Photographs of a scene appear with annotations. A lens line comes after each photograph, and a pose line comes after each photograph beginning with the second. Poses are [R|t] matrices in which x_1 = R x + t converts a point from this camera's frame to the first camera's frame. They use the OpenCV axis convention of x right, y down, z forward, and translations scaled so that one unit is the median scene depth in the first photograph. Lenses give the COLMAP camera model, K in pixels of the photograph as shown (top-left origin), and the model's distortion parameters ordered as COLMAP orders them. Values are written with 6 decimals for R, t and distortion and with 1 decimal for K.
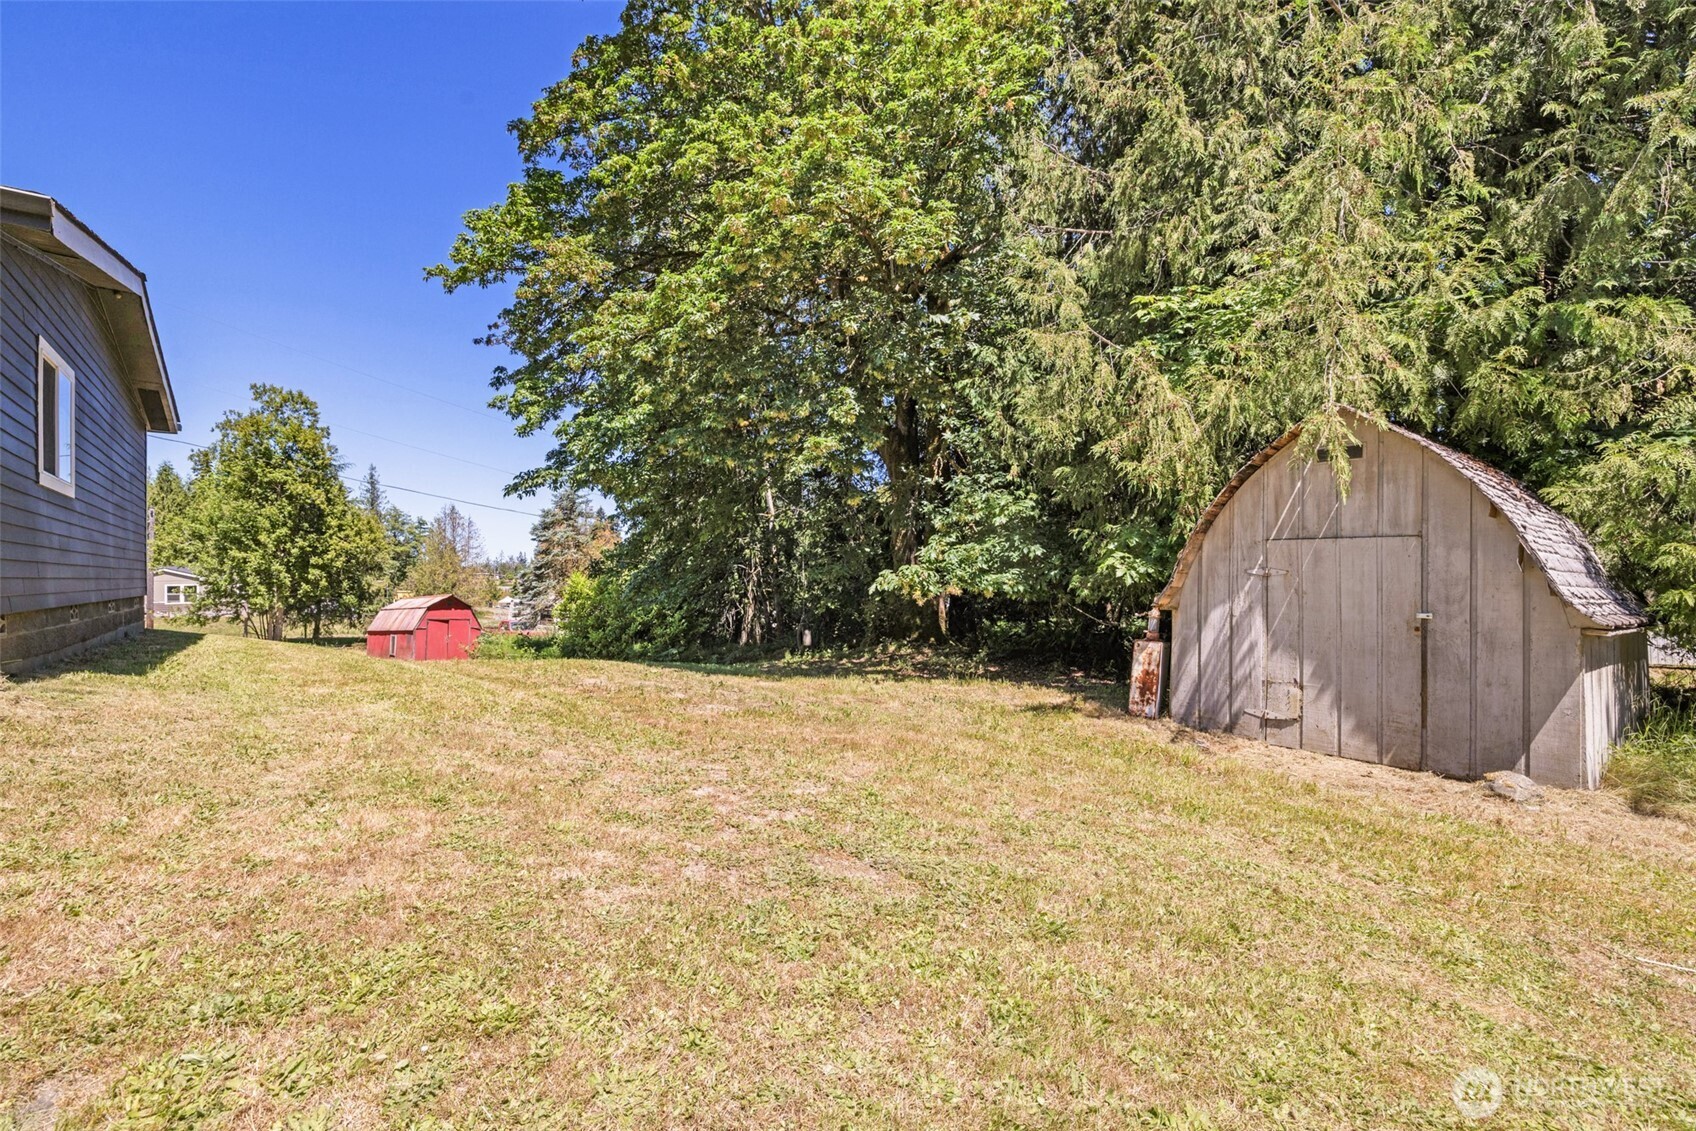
lens RADIAL K [[725.4, 0, 848.3], [0, 725.4, 562.9], [0, 0, 1]] dist [0.003211, 0.000350]
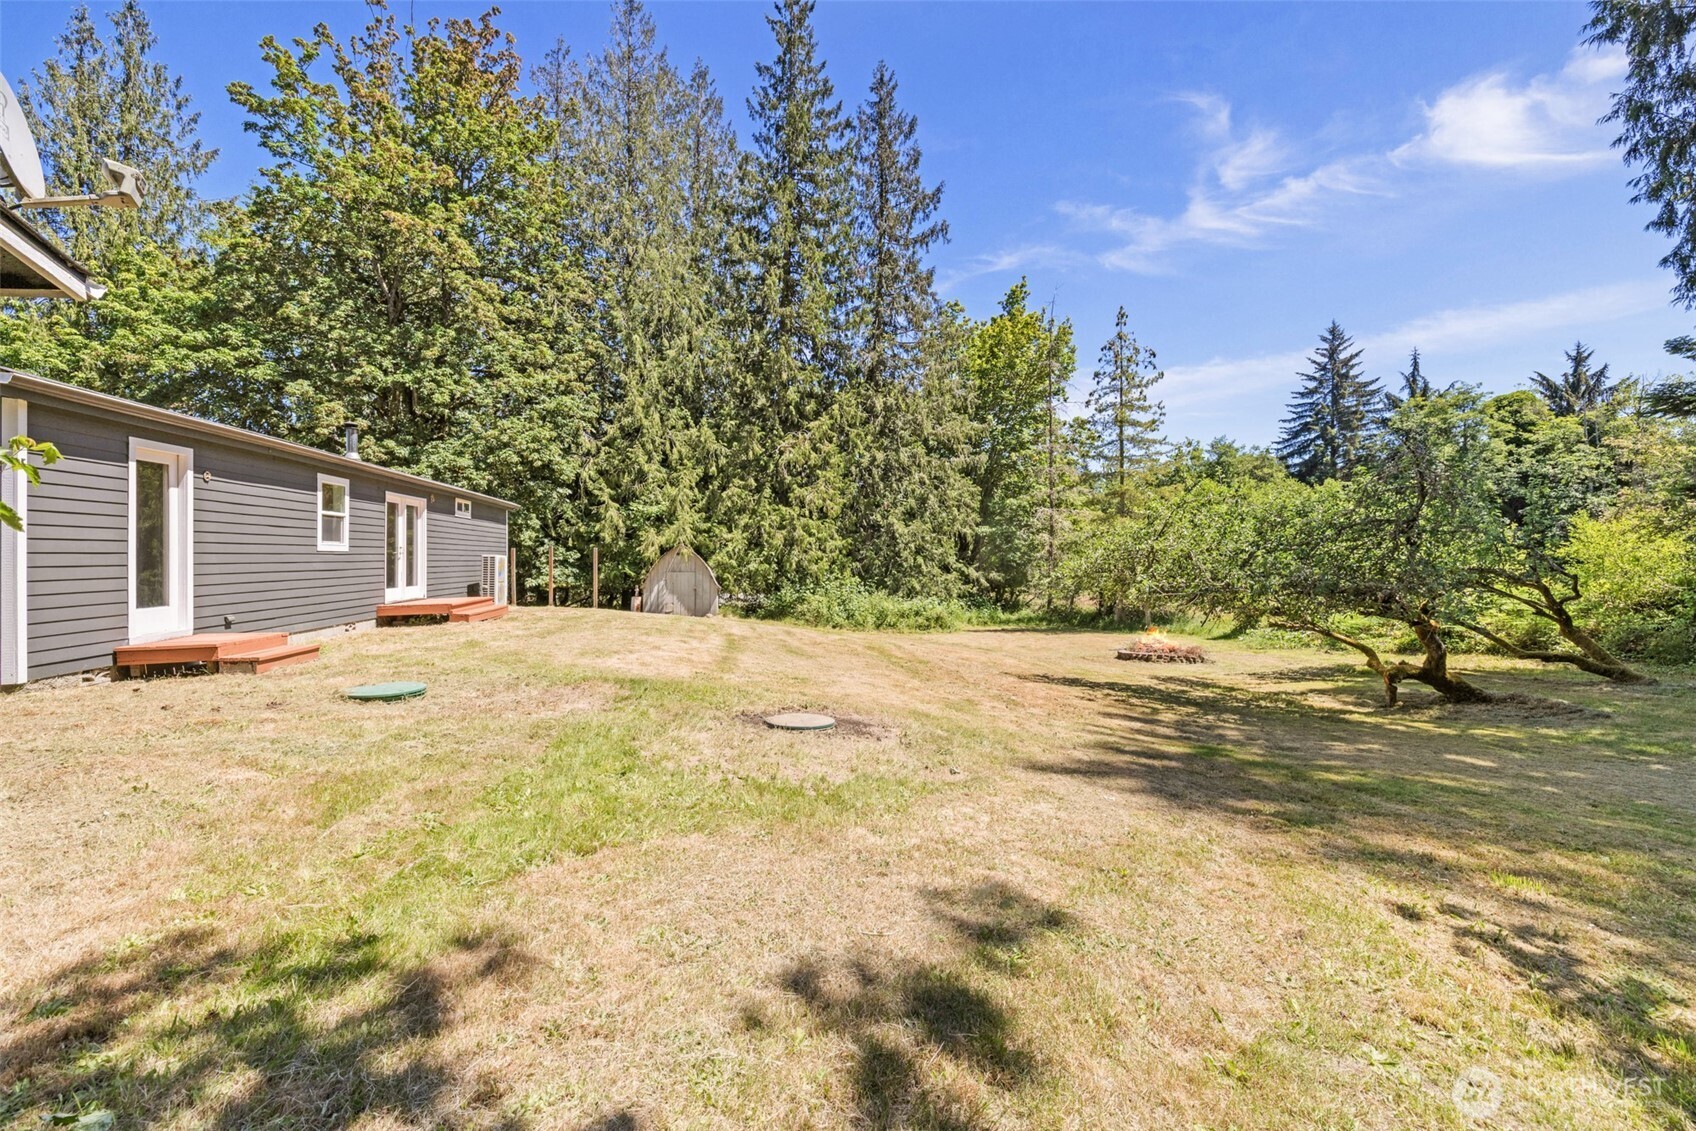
lens RADIAL K [[725.4, 0, 850.8], [0, 725.4, 564.1], [0, 0, 1]] dist [0.003211, 0.000350]
pose [[0.470969, -0.002704, 0.882146, -2.071845], [-0.007392, 0.999948, 0.007012, -0.083681], [-0.882119, -0.009824, 0.470925, -1.533747]]
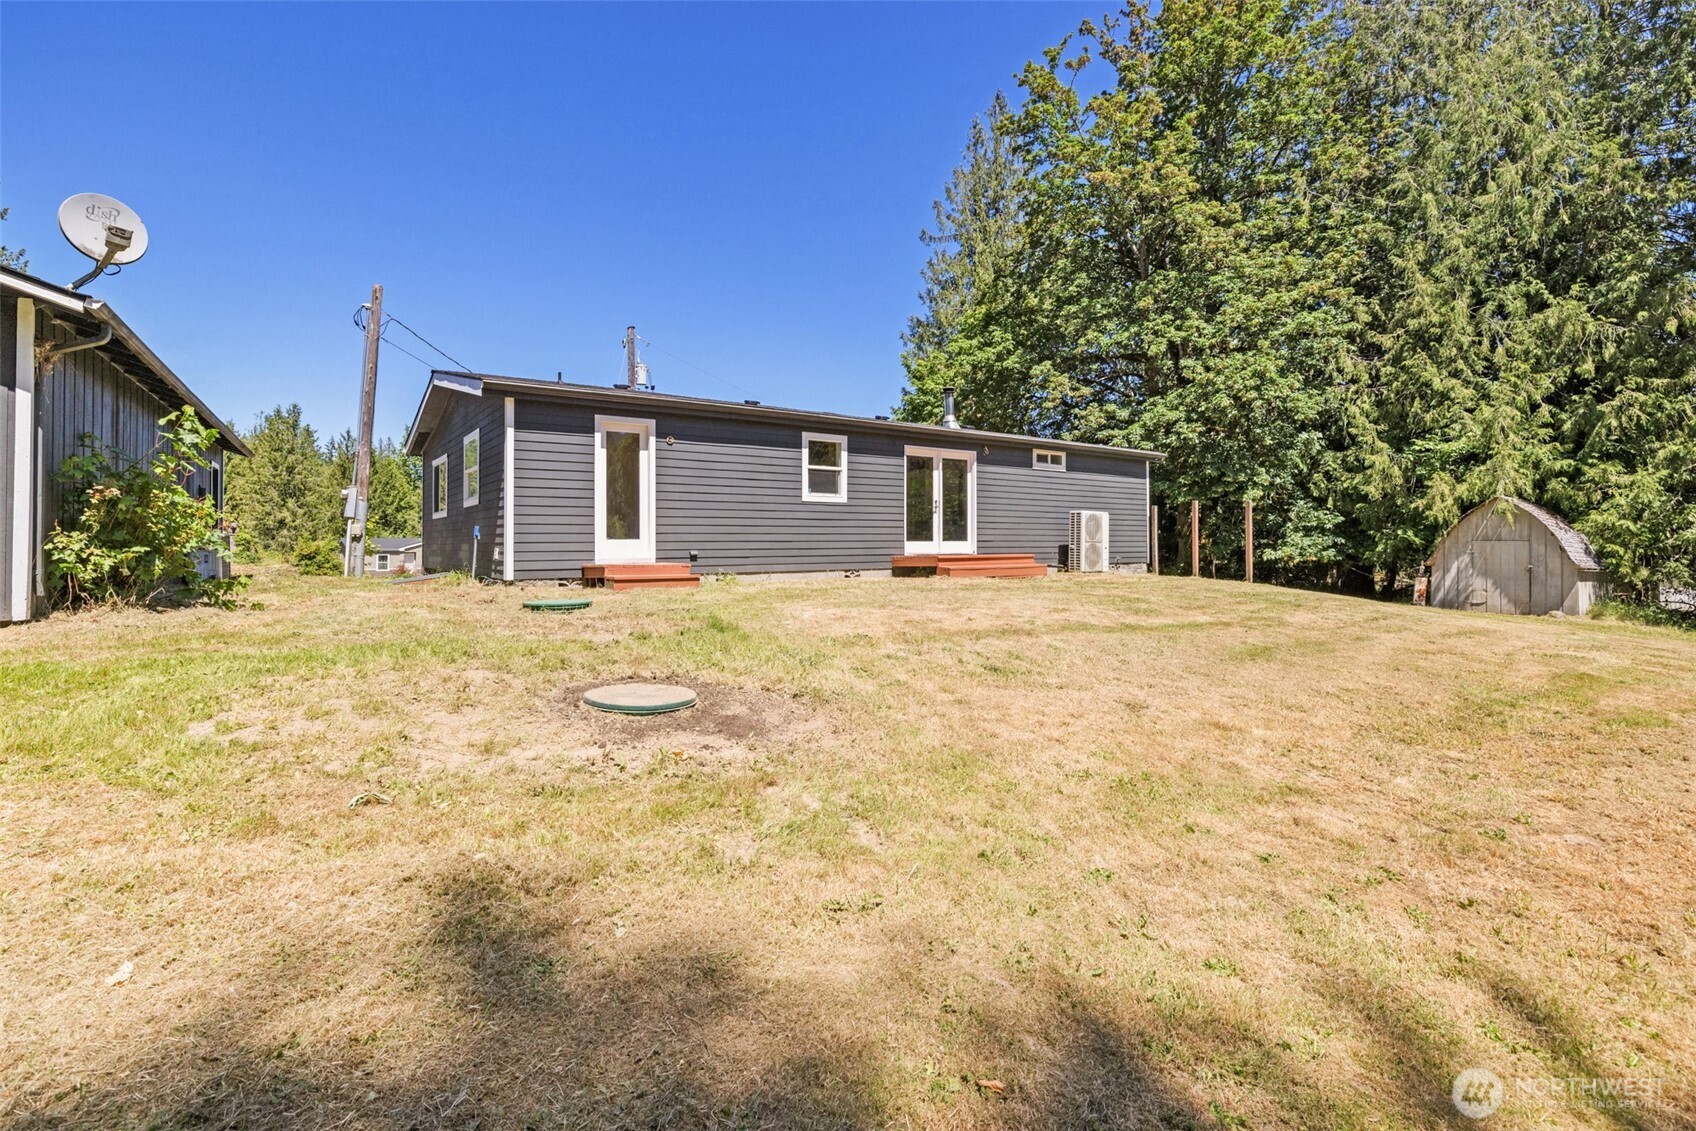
lens RADIAL K [[785.7, 0, 844.1], [0, 785.7, 538.1], [0, 0, 1]] dist [-0.001771, 0.000162]
pose [[0.998407, 0.001752, -0.056395, -1.268018], [-0.001800, 0.999998, -0.000803, -0.021158], [0.056393, 0.000904, 0.998408, -1.640292]]
